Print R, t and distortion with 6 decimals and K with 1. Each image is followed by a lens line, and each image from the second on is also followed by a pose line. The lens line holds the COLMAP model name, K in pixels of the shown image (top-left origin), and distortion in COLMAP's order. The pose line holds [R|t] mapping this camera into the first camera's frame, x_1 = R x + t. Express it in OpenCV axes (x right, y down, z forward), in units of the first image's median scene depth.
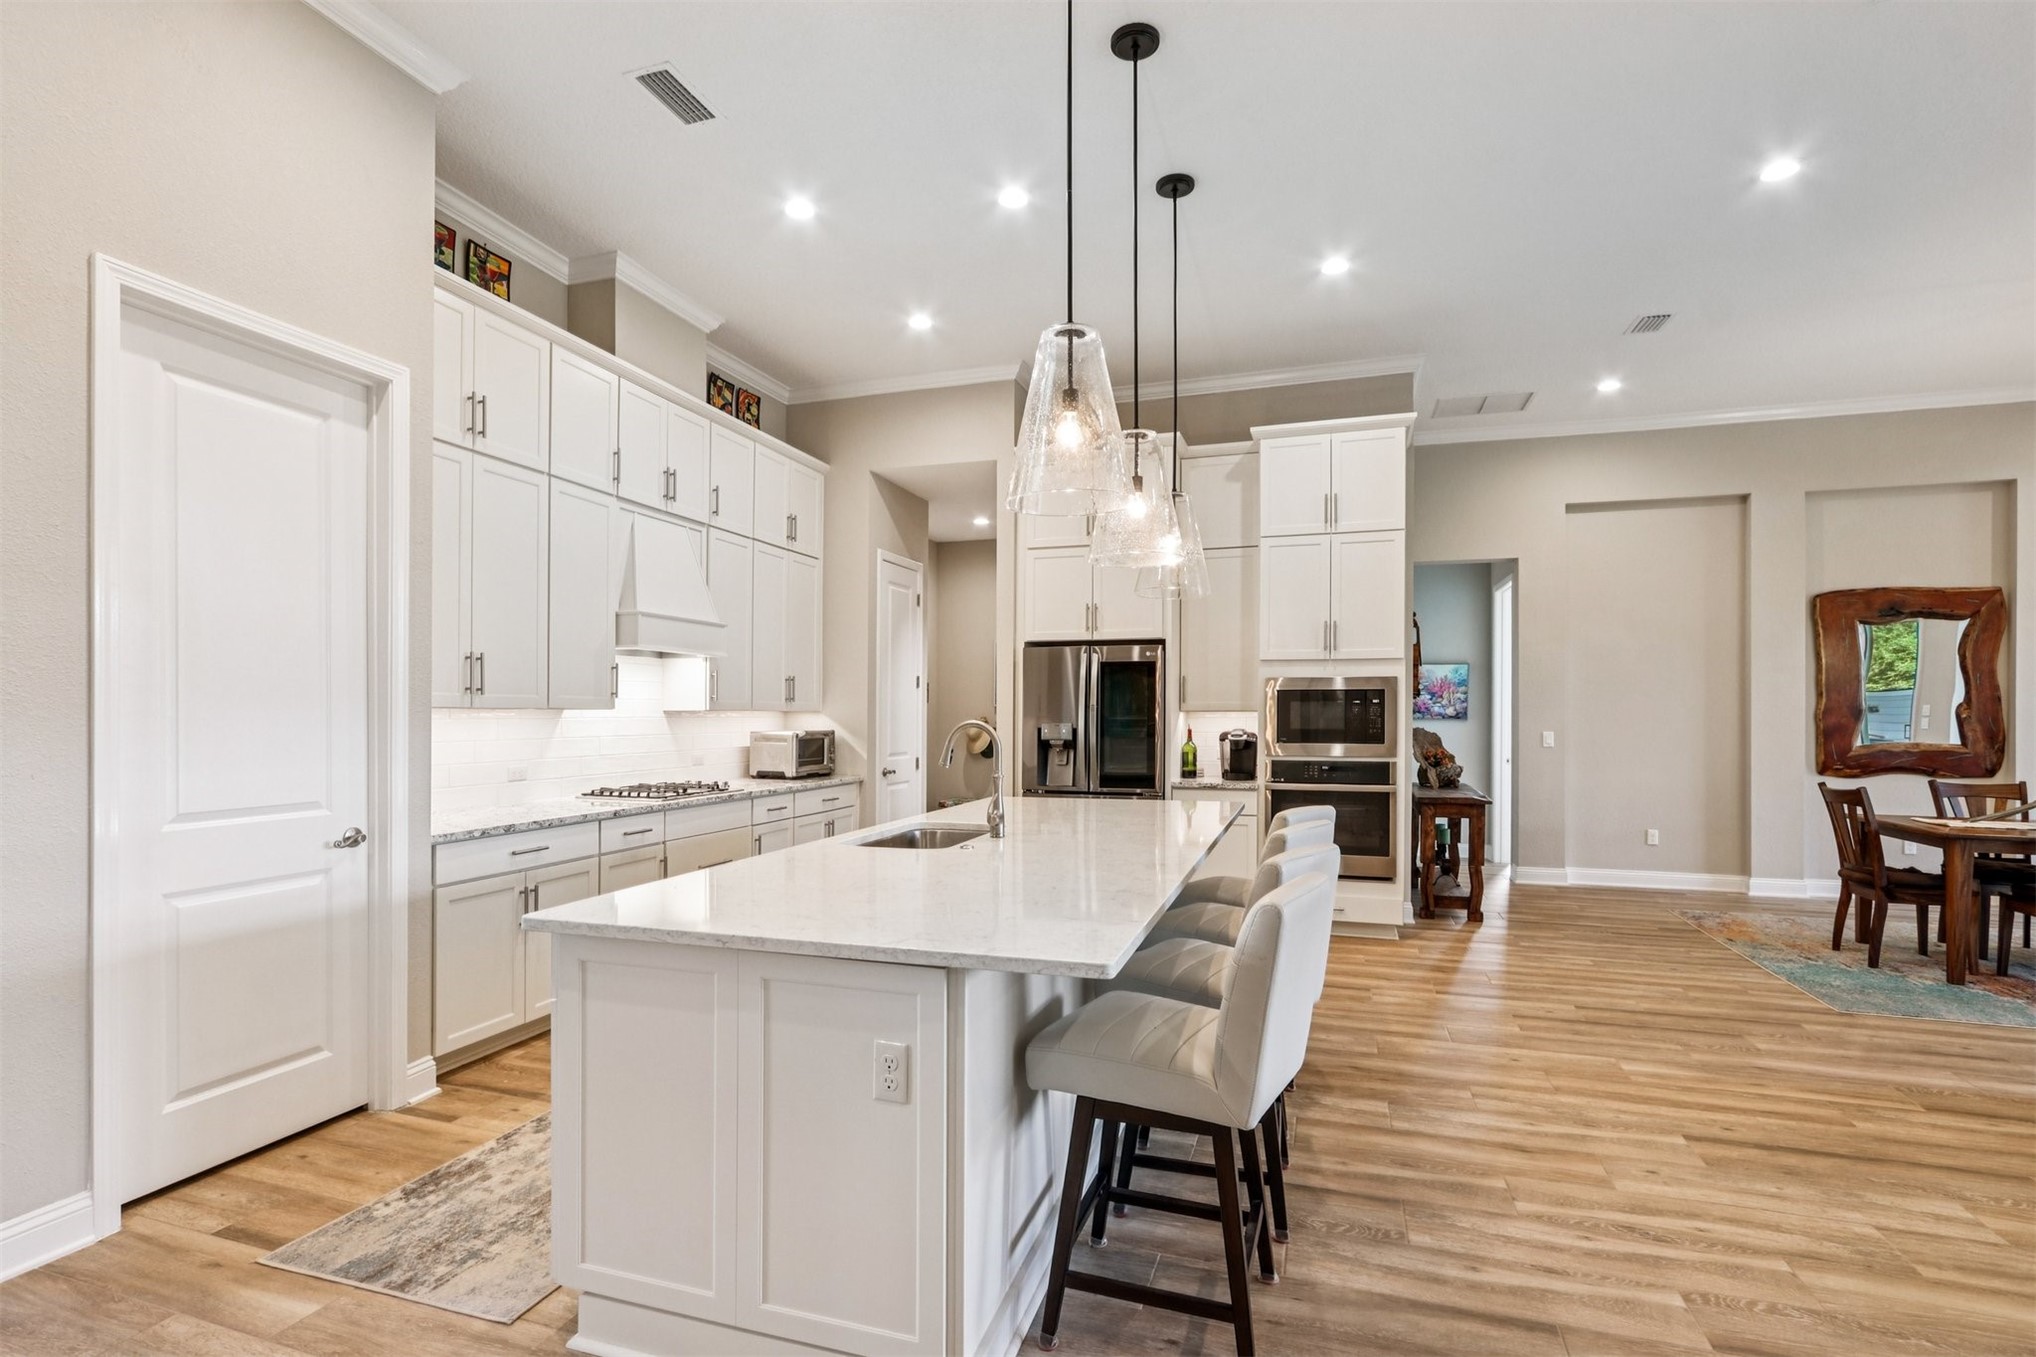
lens RADIAL K [[953.0, 0, 1010.8], [0, 953.0, 718.3], [0, 0, 1]] dist [-0.017577, 0.004123]
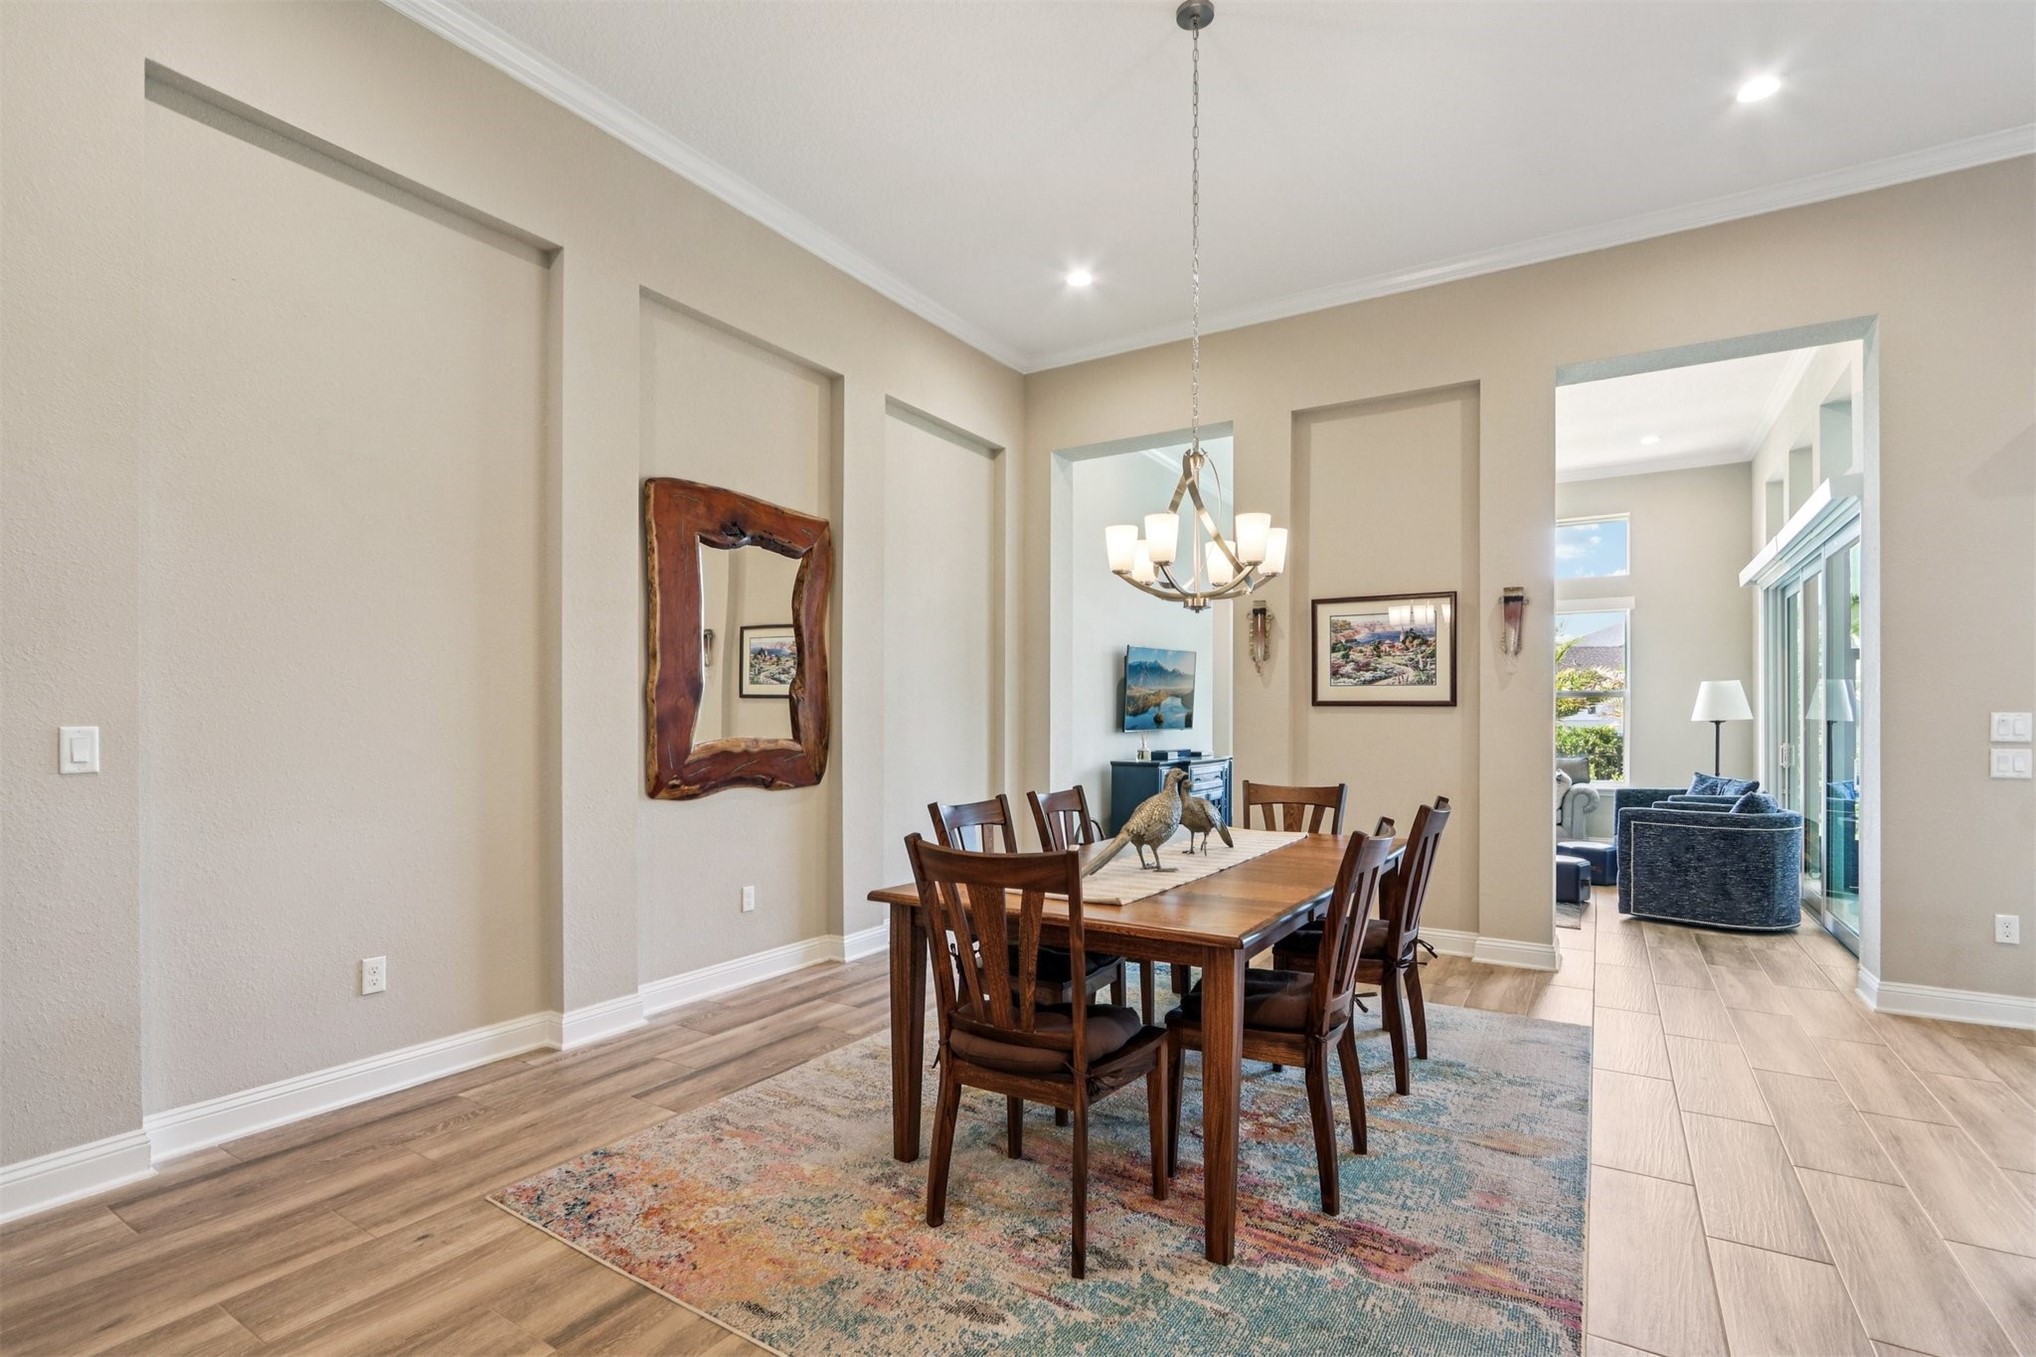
lens RADIAL K [[953.0, 0, 983.9], [0, 953.0, 717.4], [0, 0, 1]] dist [-0.017577, 0.004123]
pose [[0.244353, 0.002080, 0.969684, 0.511582], [0.001312, 0.999996, -0.002475, 0.019803], [-0.969686, 0.001877, 0.244349, 0.962183]]
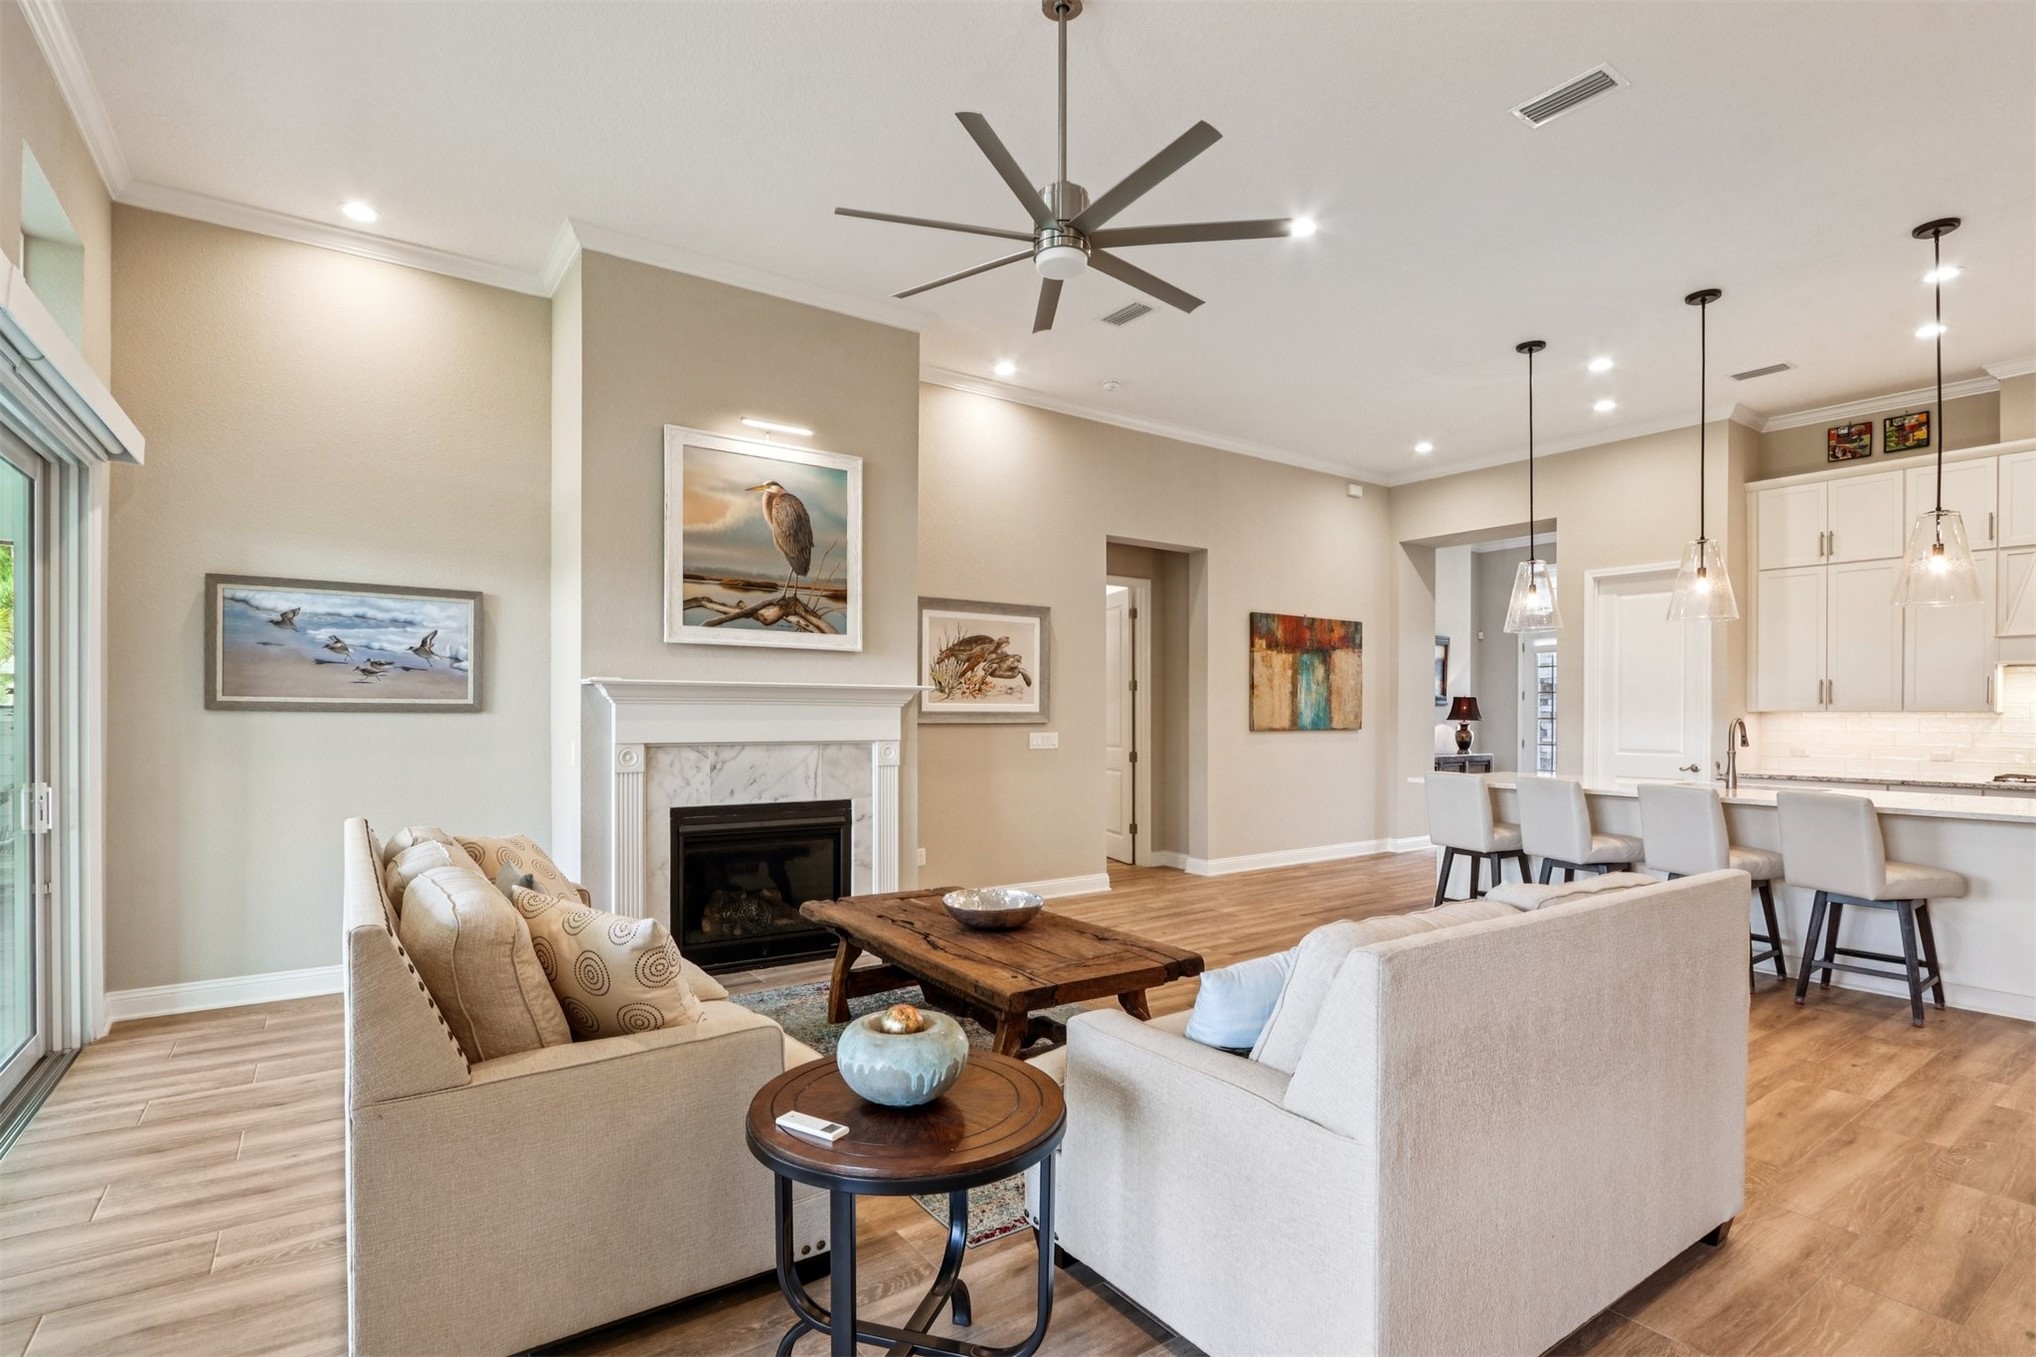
lens RADIAL K [[953.0, 0, 999.8], [0, 953.0, 716.4], [0, 0, 1]] dist [-0.017577, 0.004123]
pose [[-0.601068, 0.000319, -0.799198, 1.406995], [-0.006783, 0.999962, 0.005501, -0.000563], [0.799169, 0.008728, -0.601043, 0.667246]]
